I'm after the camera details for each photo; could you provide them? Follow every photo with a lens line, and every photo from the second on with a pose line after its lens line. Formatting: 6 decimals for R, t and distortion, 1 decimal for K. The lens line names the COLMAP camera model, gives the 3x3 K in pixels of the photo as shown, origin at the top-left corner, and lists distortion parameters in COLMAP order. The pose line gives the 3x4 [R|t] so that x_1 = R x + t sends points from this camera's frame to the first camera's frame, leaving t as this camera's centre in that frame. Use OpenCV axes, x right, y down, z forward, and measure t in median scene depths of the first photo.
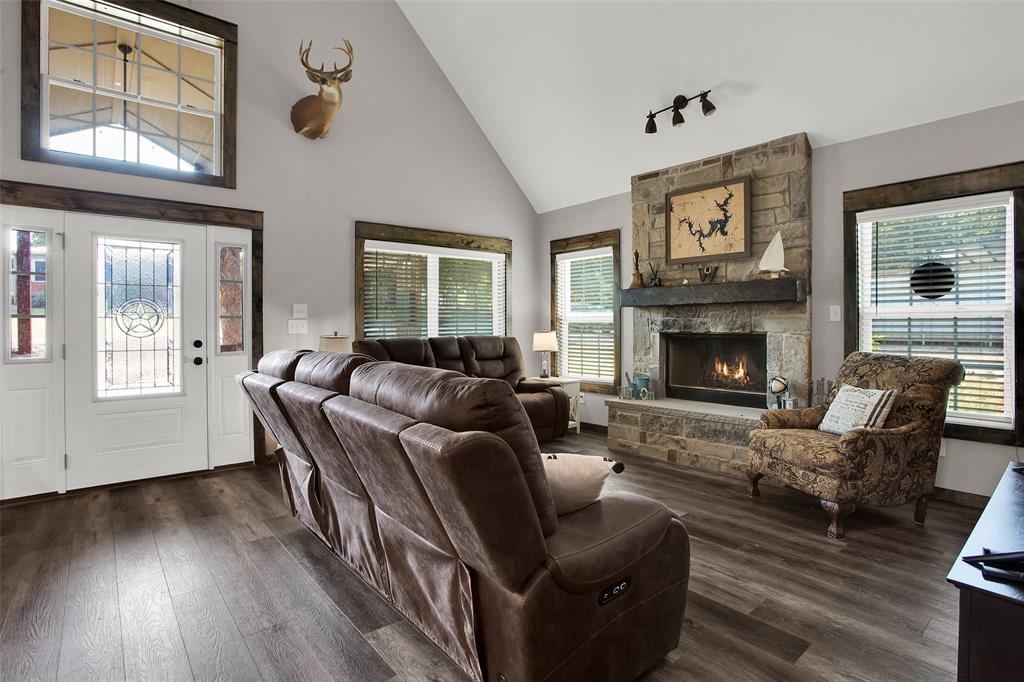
lens RADIAL K [[511.7, 0, 539.6], [0, 511.7, 322.4], [0, 0, 1]] dist [-0.040830, 0.004307]
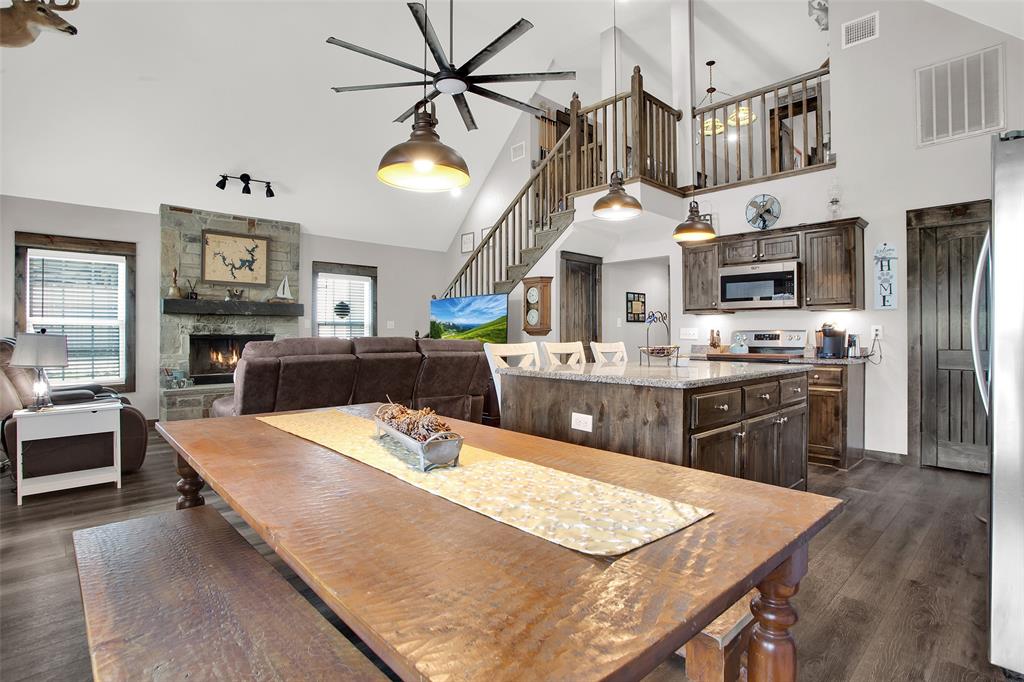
lens RADIAL K [[511.7, 0, 511.6], [0, 511.7, 338.4], [0, 0, 1]] dist [-0.040830, 0.004307]
pose [[-0.018452, 0.002646, 0.999826, -0.450335], [0.002642, 0.999993, -0.002598, 0.014792], [-0.999826, 0.002594, -0.018459, 0.092908]]
